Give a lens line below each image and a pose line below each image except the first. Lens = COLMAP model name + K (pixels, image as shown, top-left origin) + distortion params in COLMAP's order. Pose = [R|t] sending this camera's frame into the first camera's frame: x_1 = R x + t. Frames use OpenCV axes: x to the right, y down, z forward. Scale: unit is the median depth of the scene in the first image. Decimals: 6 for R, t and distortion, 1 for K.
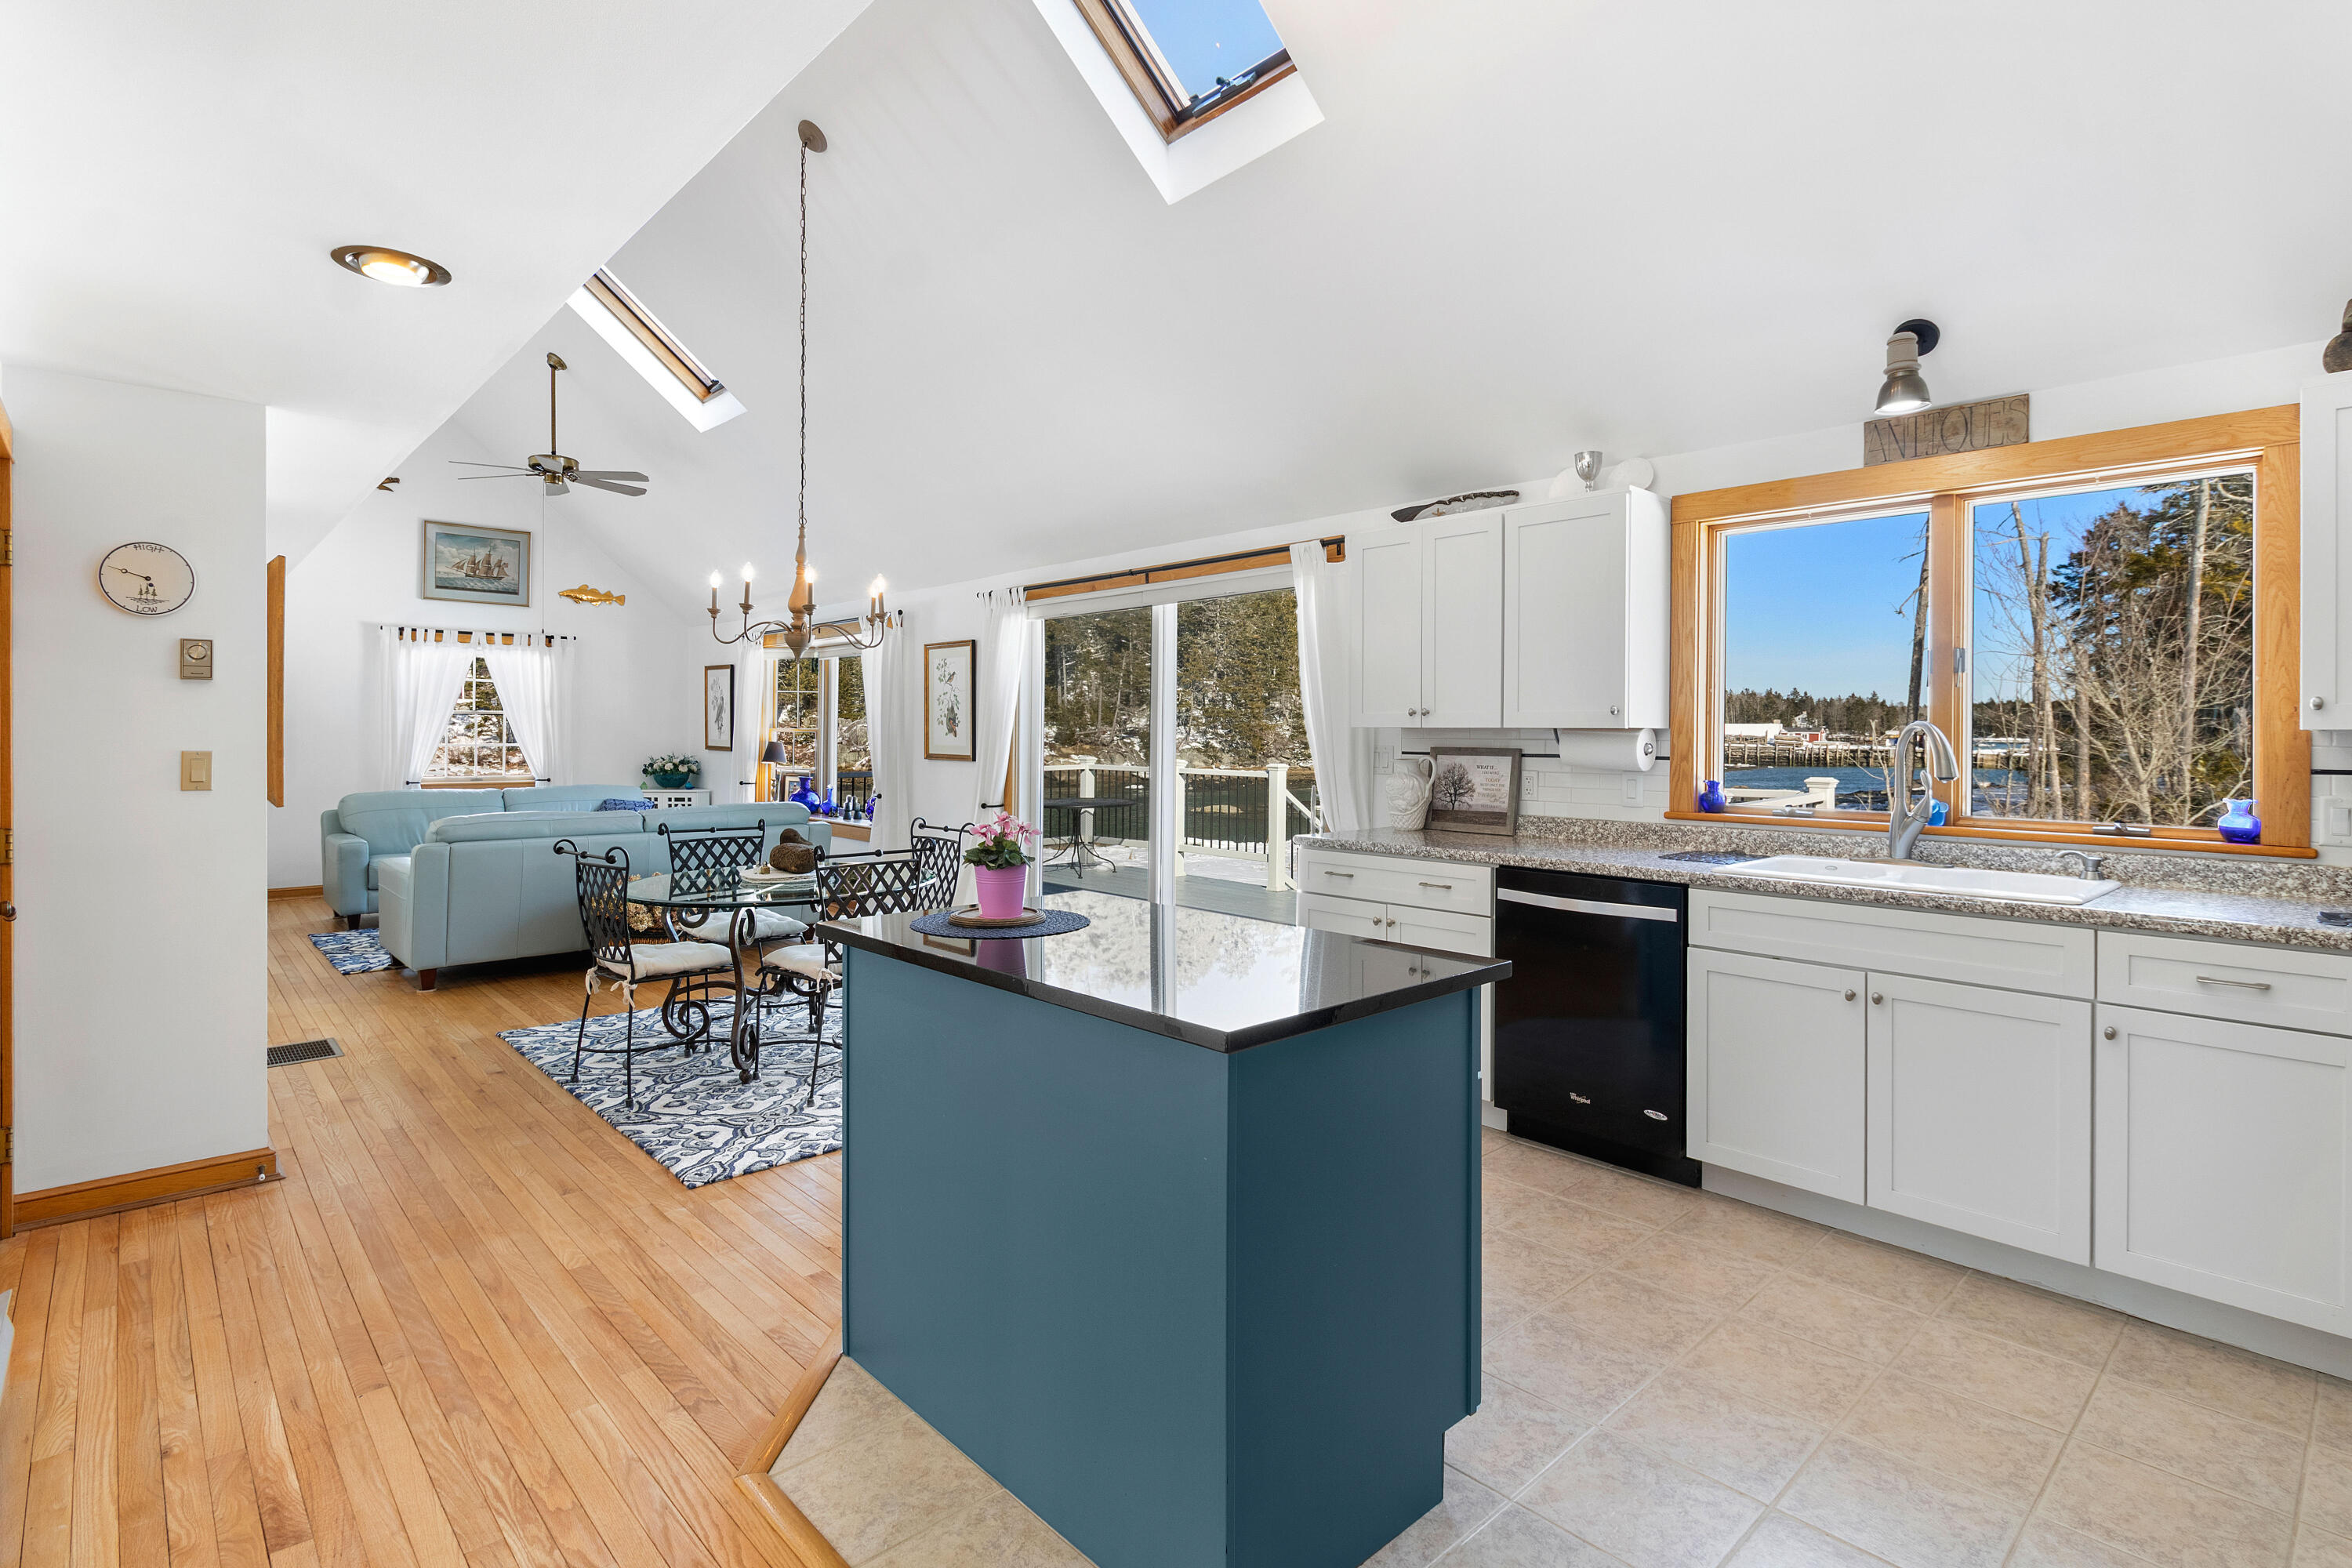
lens RADIAL K [[1138.1, 0, 1183.8], [0, 1138.1, 733.1], [0, 0, 1]] dist [0.000359, -0.000328]
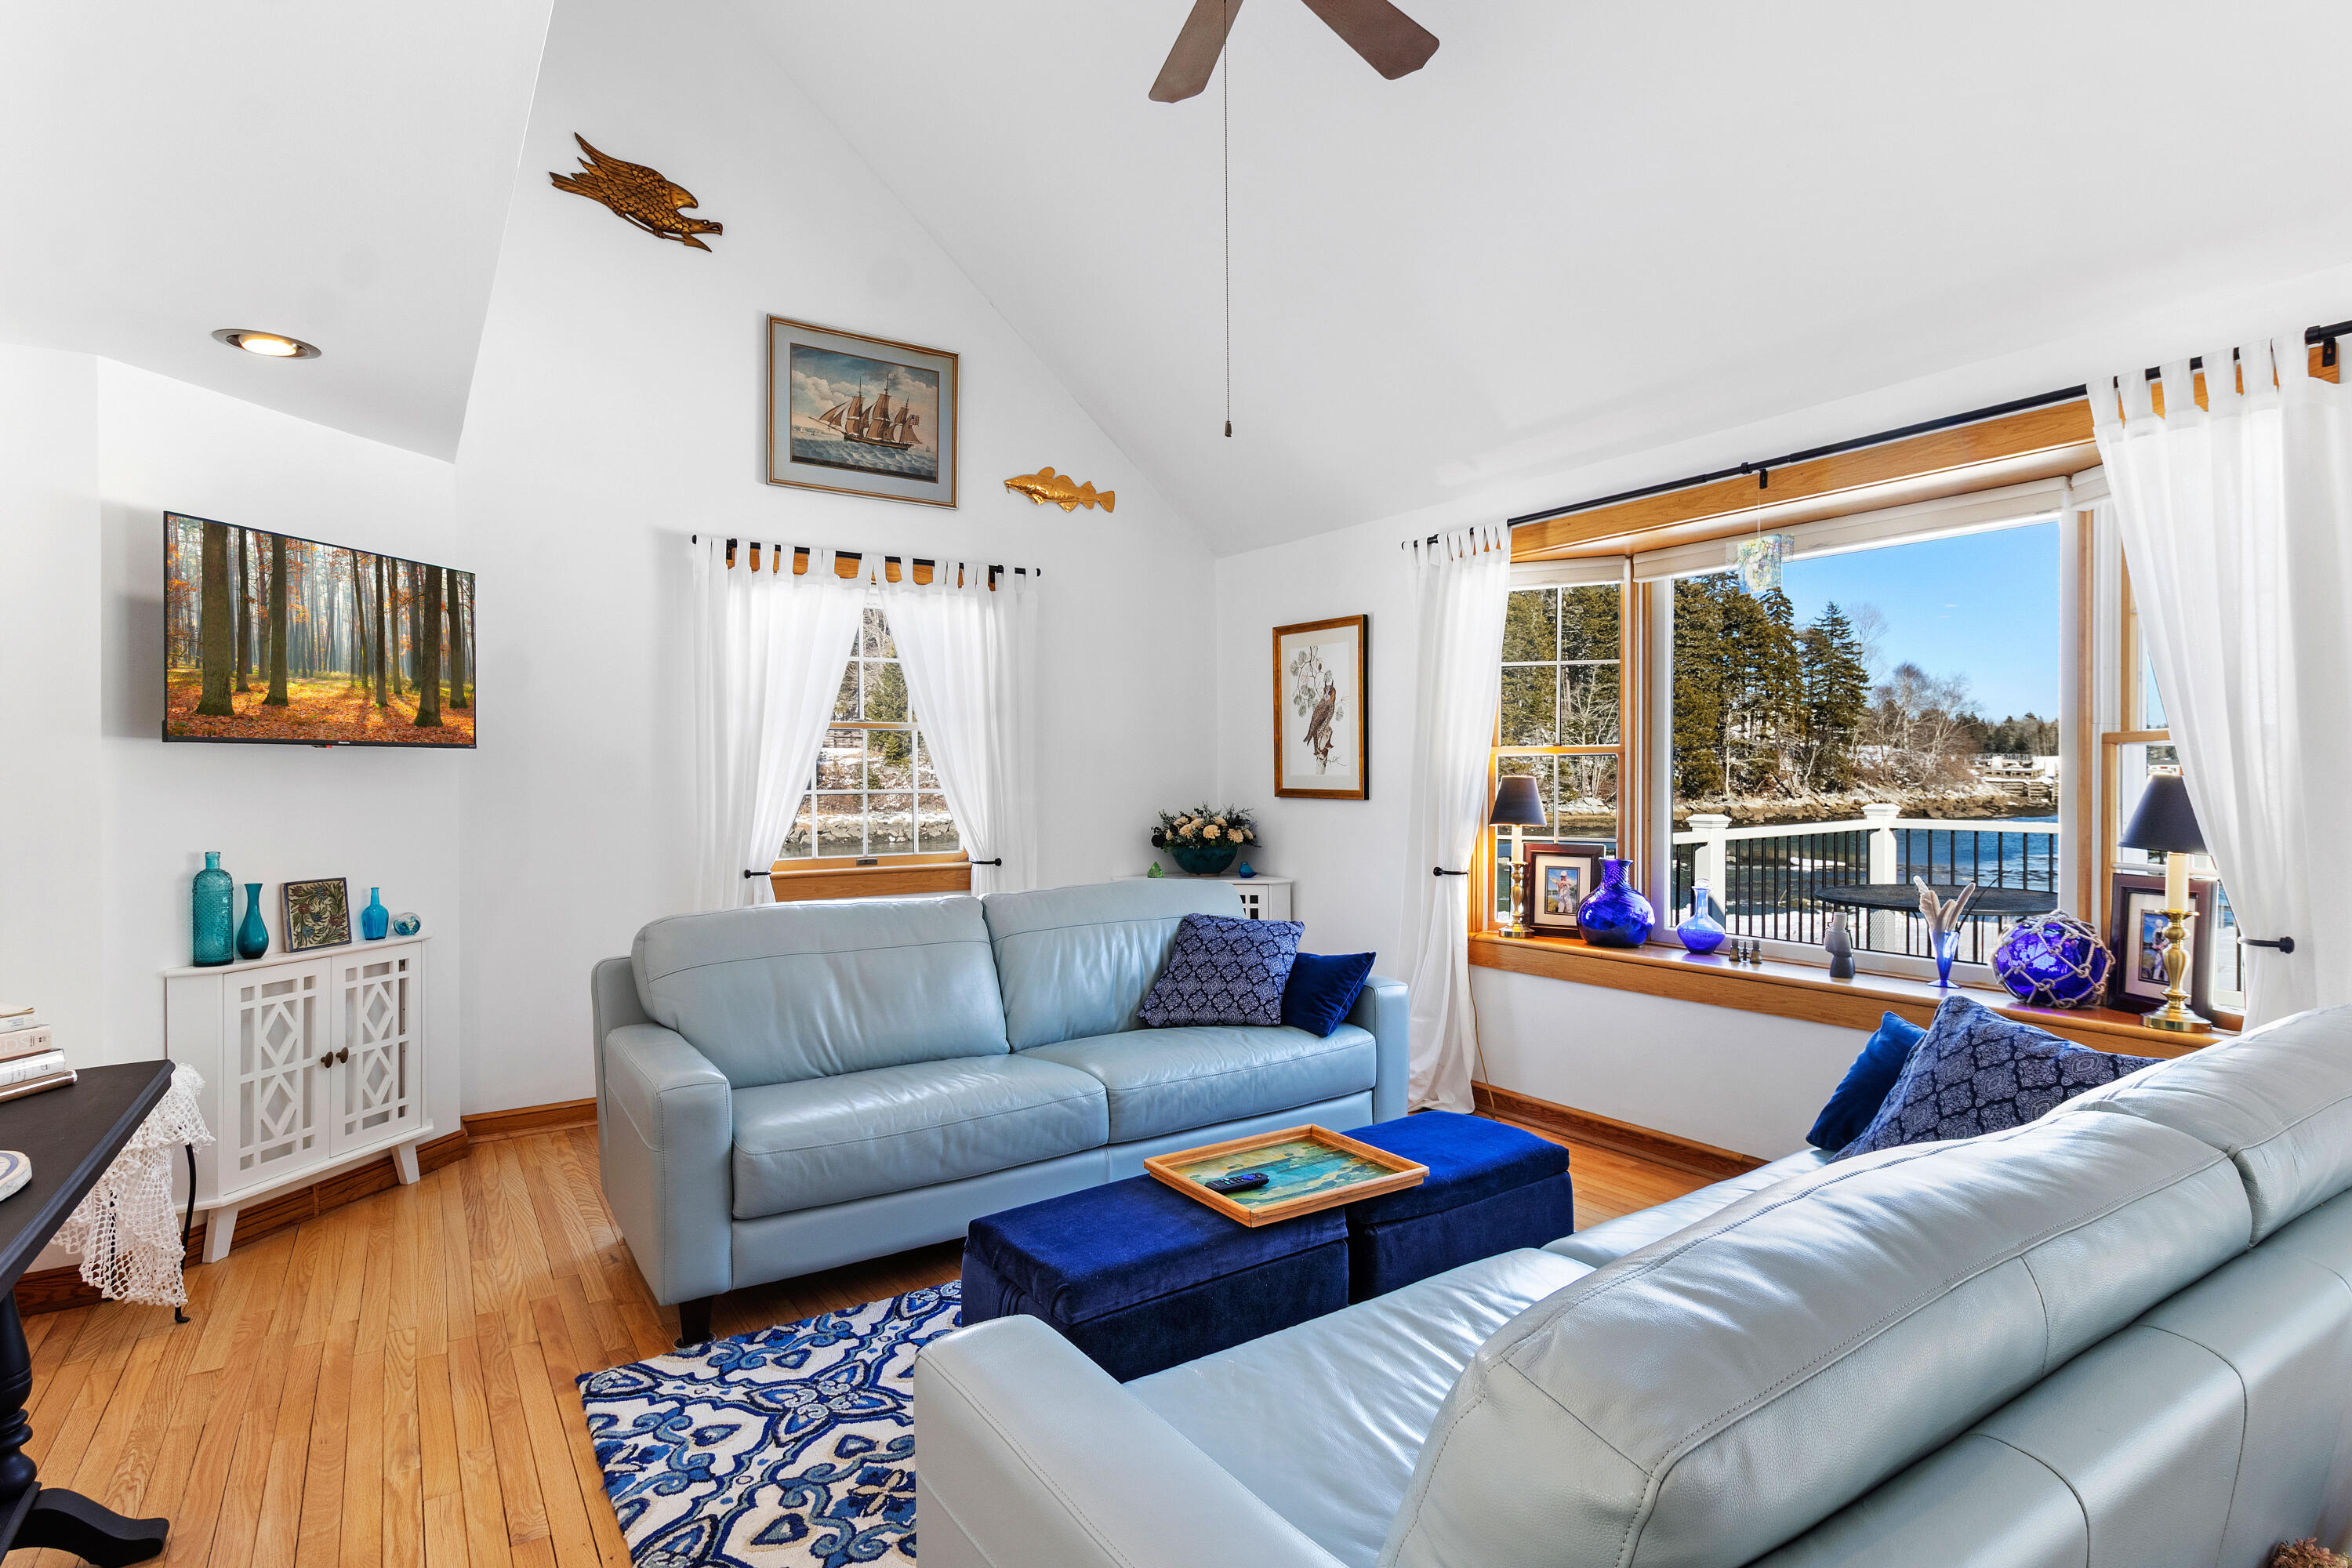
lens RADIAL K [[1190.2, 0, 1176.0], [0, 1190.2, 784.0], [0, 0, 1]] dist [-0.000998, -0.000555]
pose [[0.986497, -0.010349, -0.163450, -0.415687], [0.011289, 0.999925, 0.004824, 0.006354], [0.163388, -0.006604, 0.986540, 0.531189]]
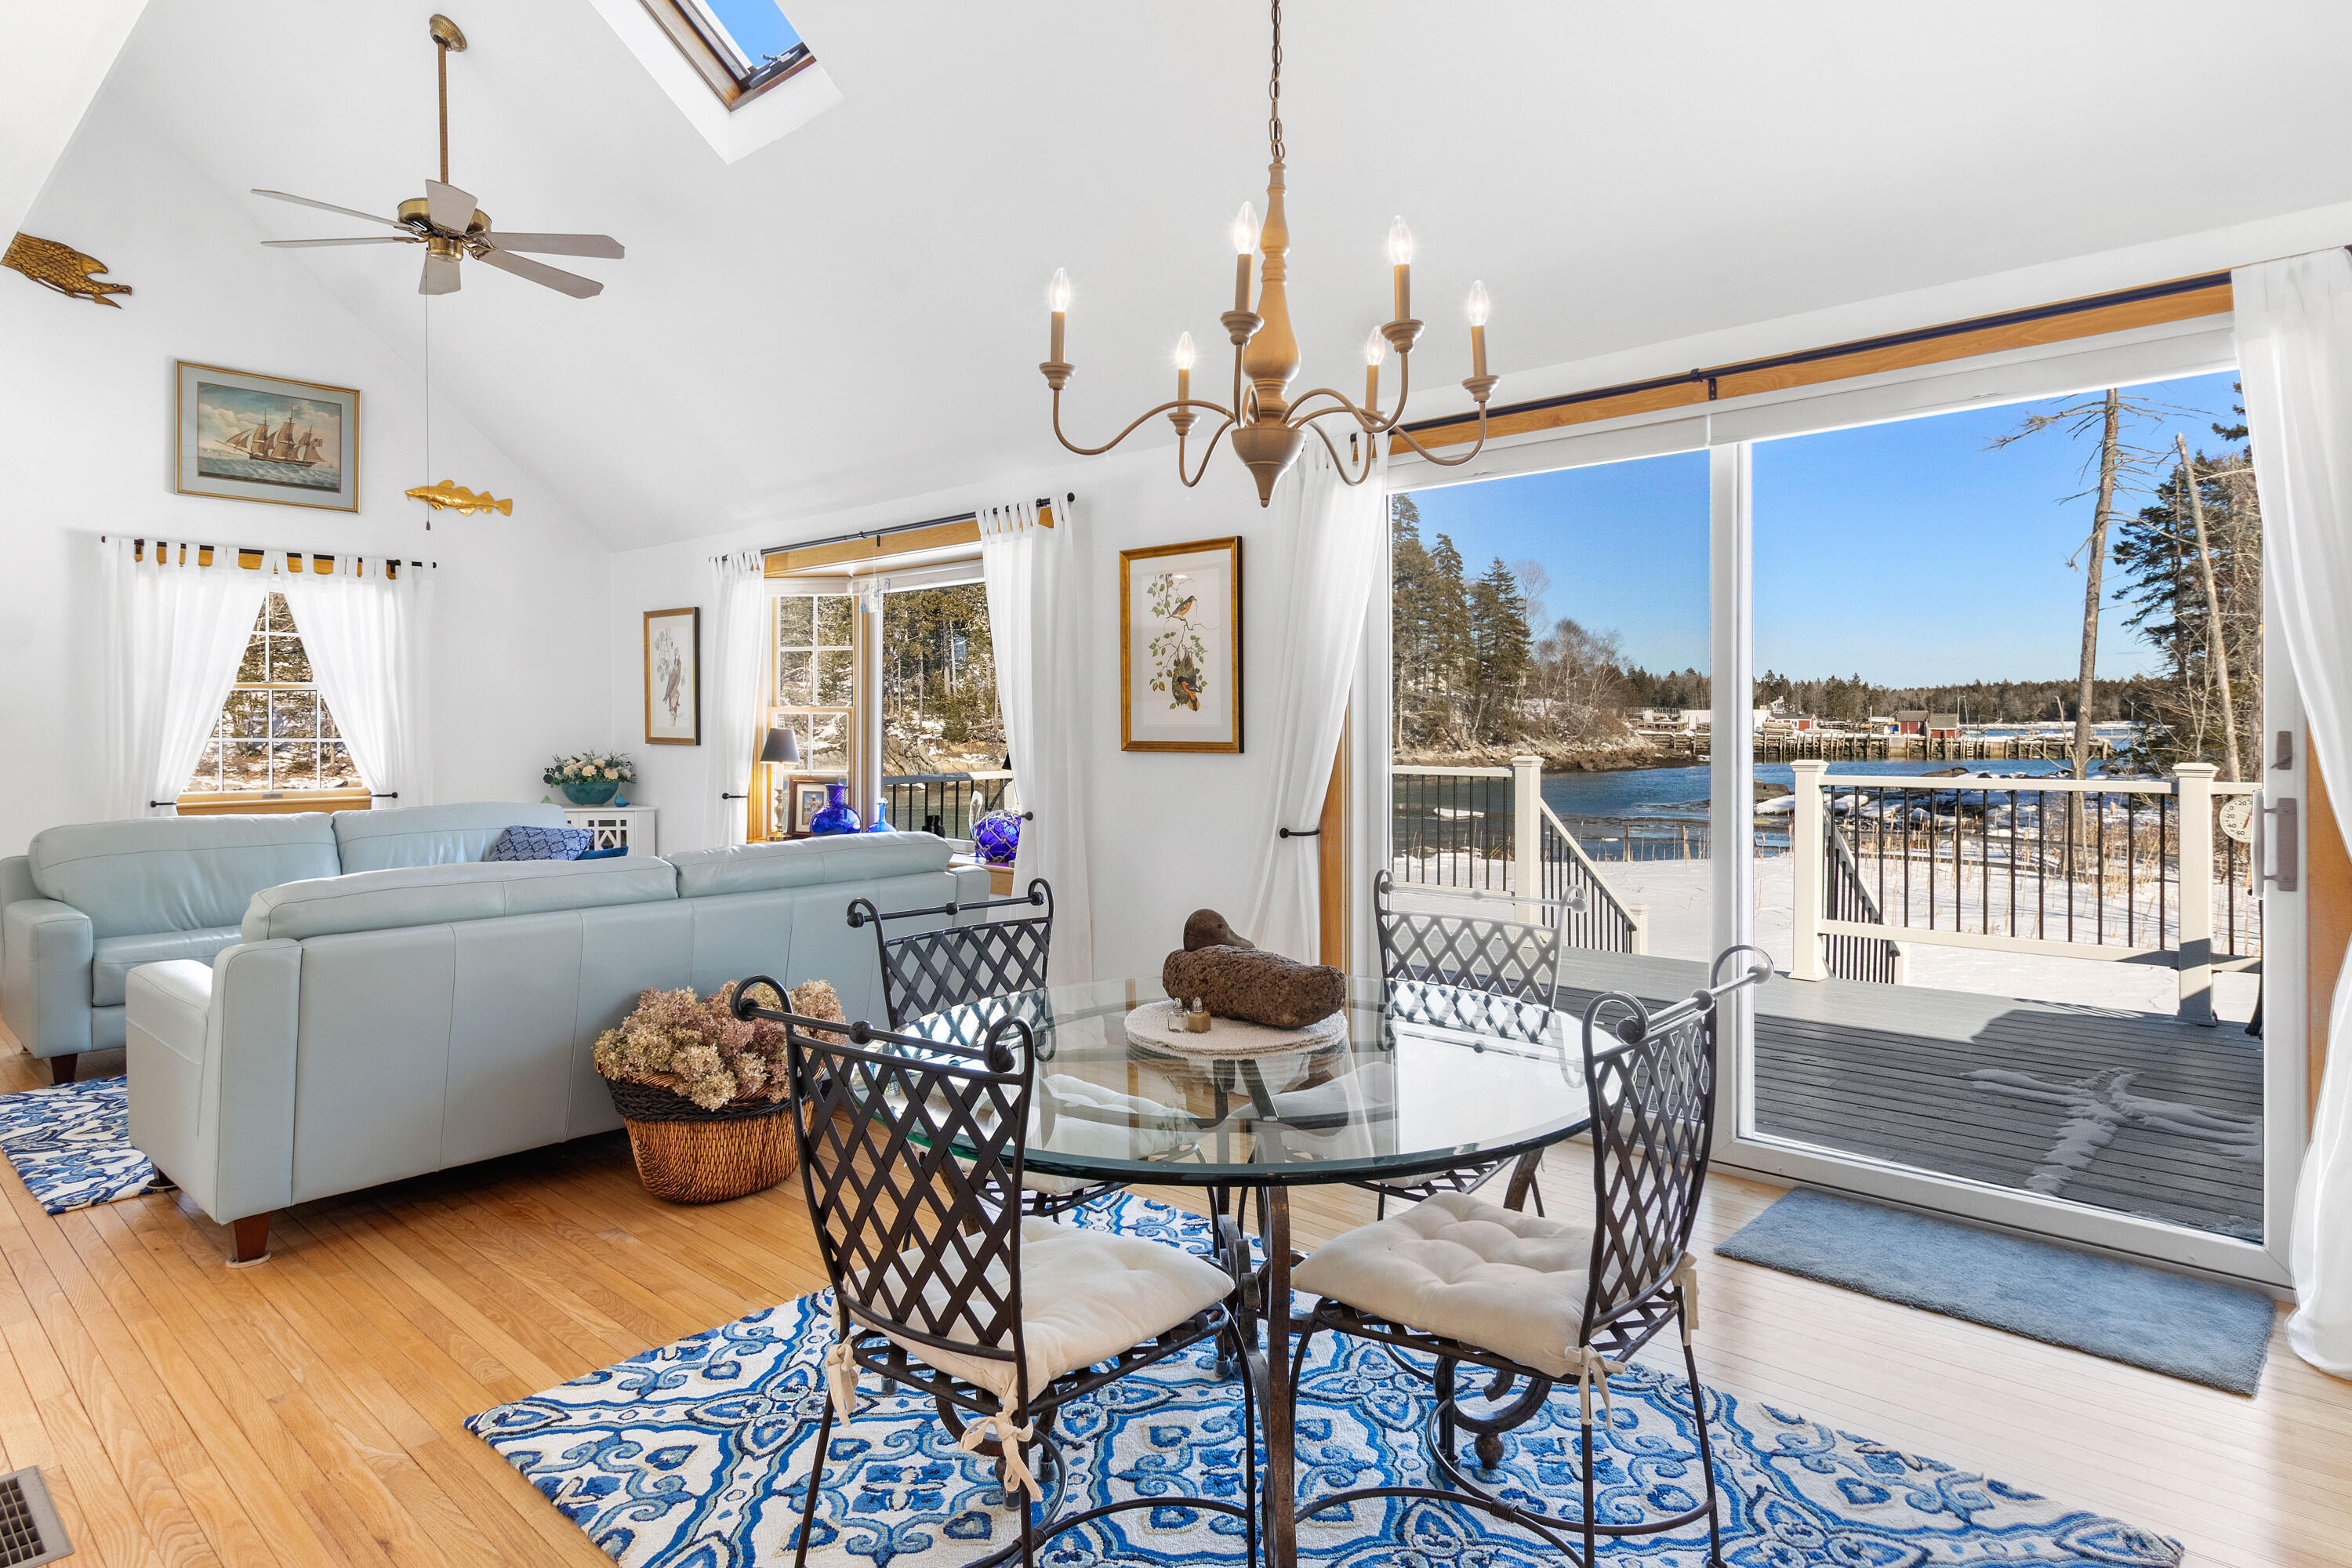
lens RADIAL K [[1316.5, 0, 1180.0], [0, 1316.5, 730.2], [0, 0, 1]] dist [0.000285, 0.002766]
pose [[0.996429, -0.009874, 0.083861, -0.203407], [0.009698, 0.999950, 0.002500, 0.008694], [-0.083881, -0.001678, 0.996474, 0.267963]]
